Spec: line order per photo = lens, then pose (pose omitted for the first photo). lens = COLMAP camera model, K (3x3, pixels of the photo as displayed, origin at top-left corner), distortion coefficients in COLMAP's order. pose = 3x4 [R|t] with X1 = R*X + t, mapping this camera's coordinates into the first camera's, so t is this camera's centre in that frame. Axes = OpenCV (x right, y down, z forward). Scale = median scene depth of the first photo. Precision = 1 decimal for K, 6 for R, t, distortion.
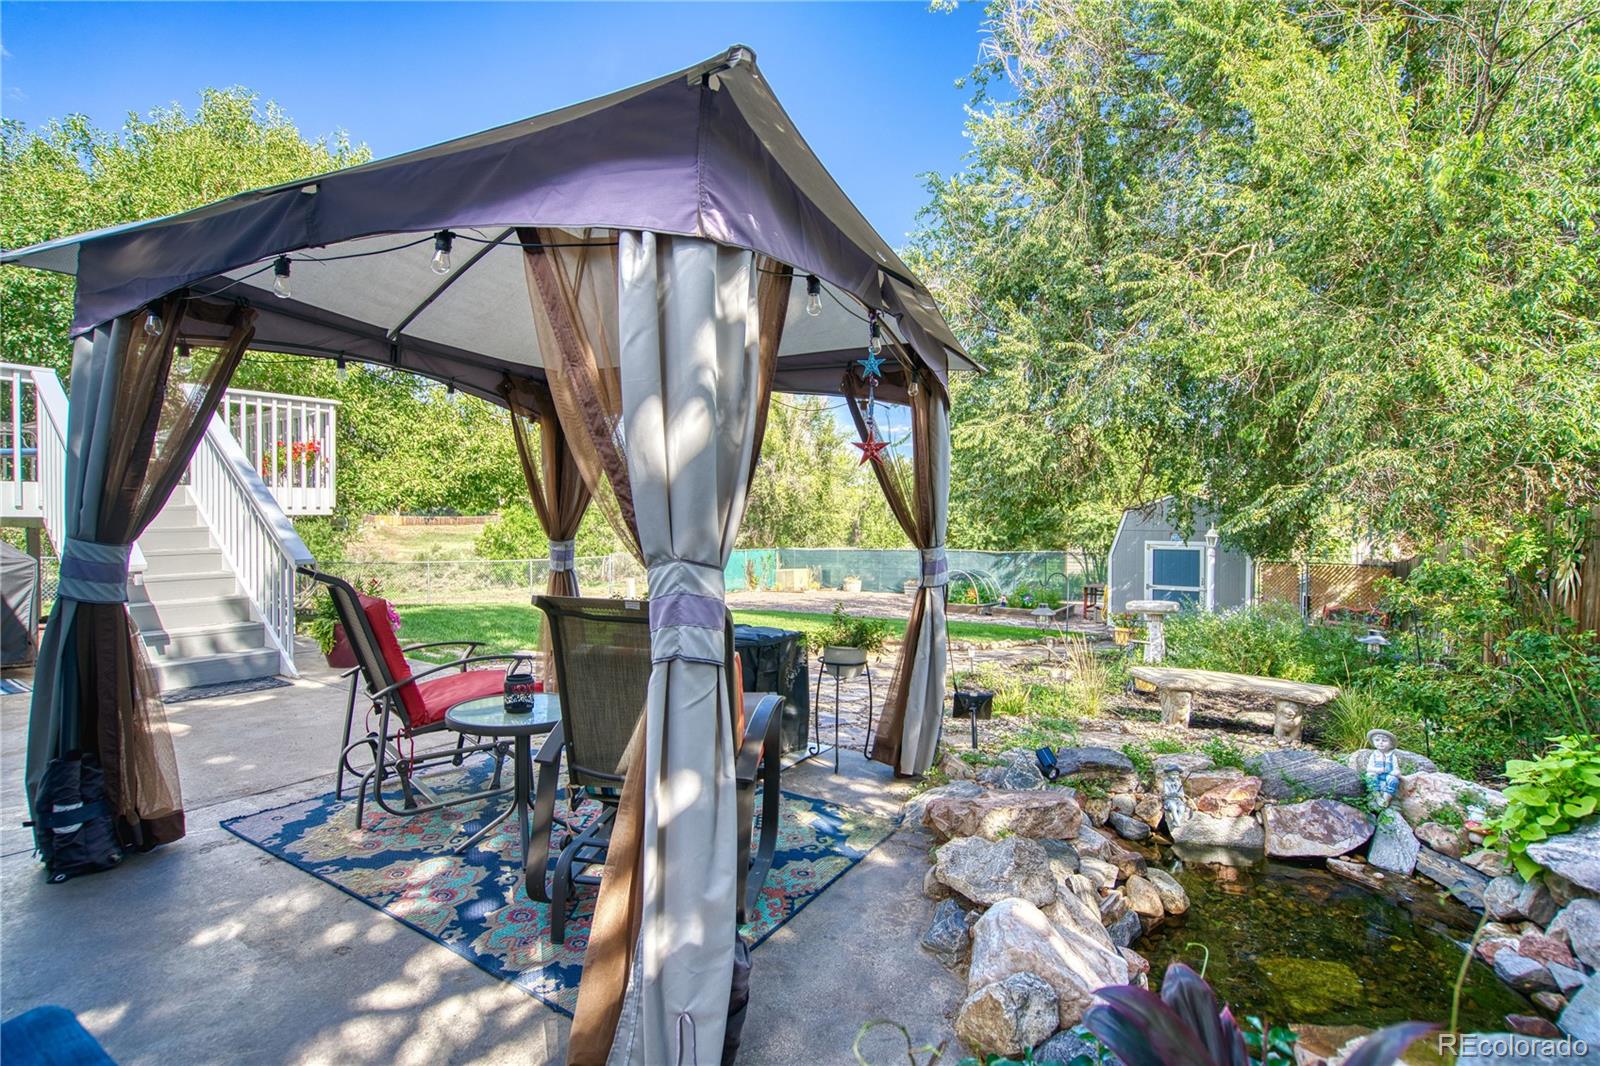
lens RADIAL K [[745.8, 0, 795.3], [0, 745.8, 527.7], [0, 0, 1]] dist [-0.061816, 0.028108]
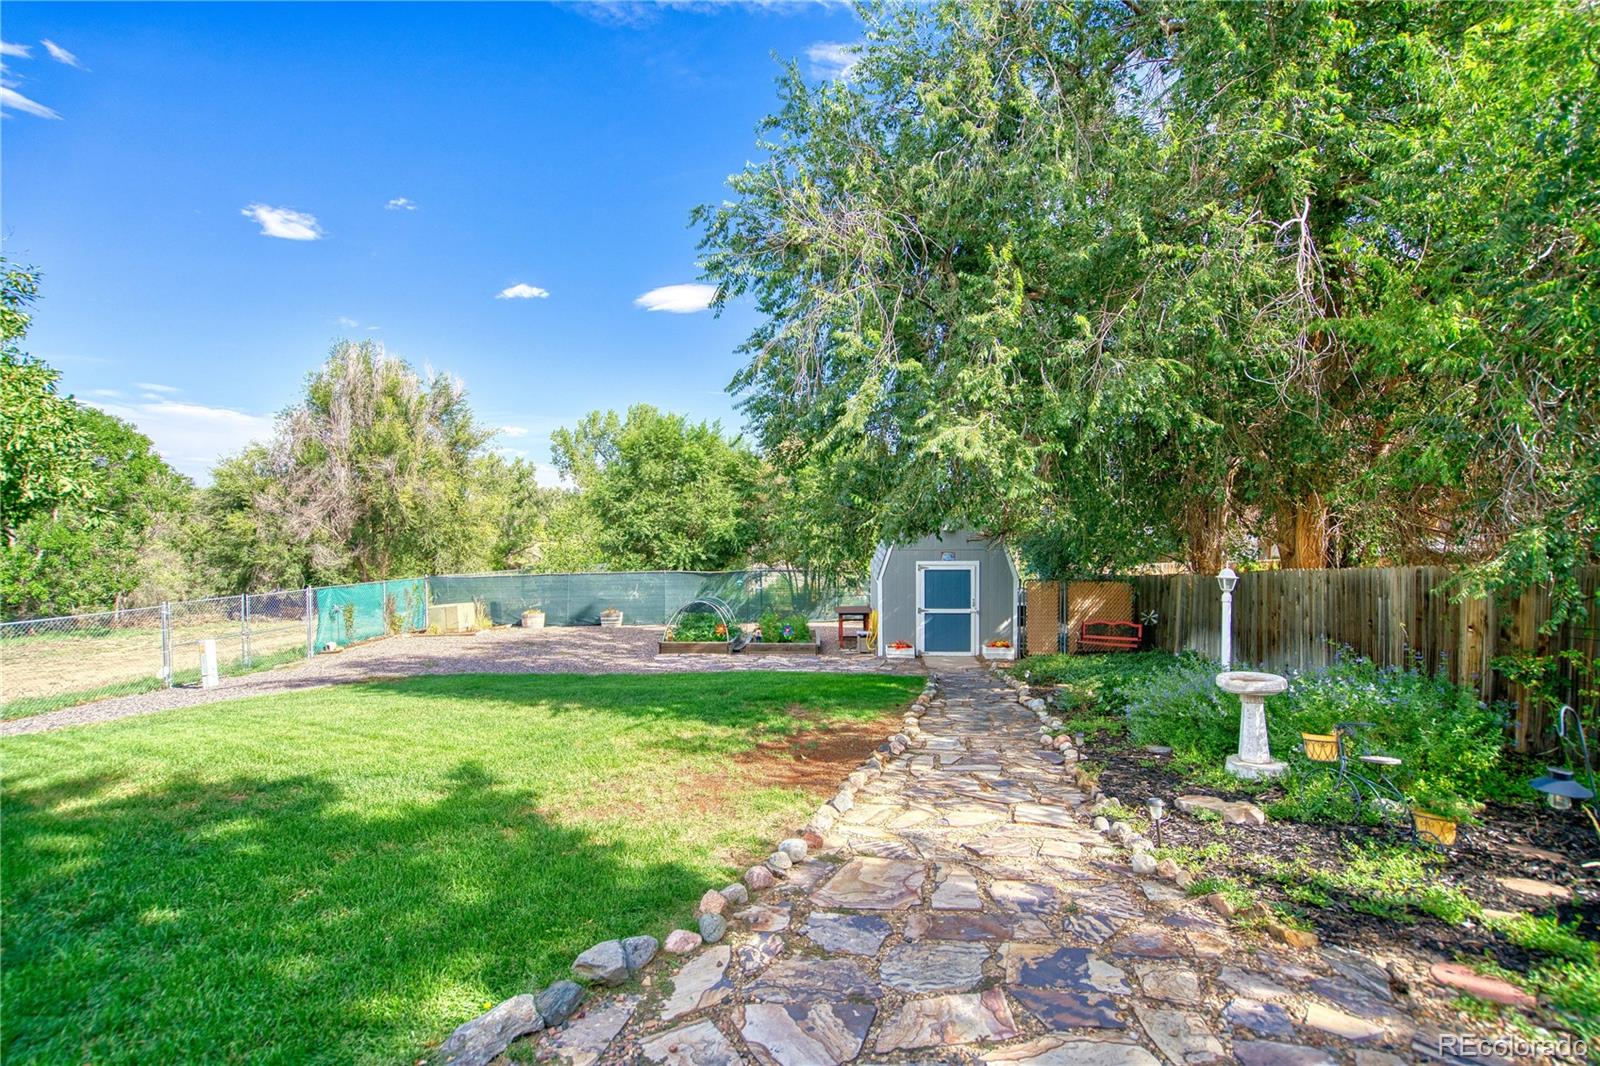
lens RADIAL K [[745.8, 0, 795.3], [0, 745.8, 527.7], [0, 0, 1]] dist [-0.061816, 0.028108]
pose [[0.868270, -0.012044, 0.495946, -0.072573], [0.016035, 0.999864, -0.003792, -0.014357], [-0.495833, 0.011244, 0.868345, 0.165749]]
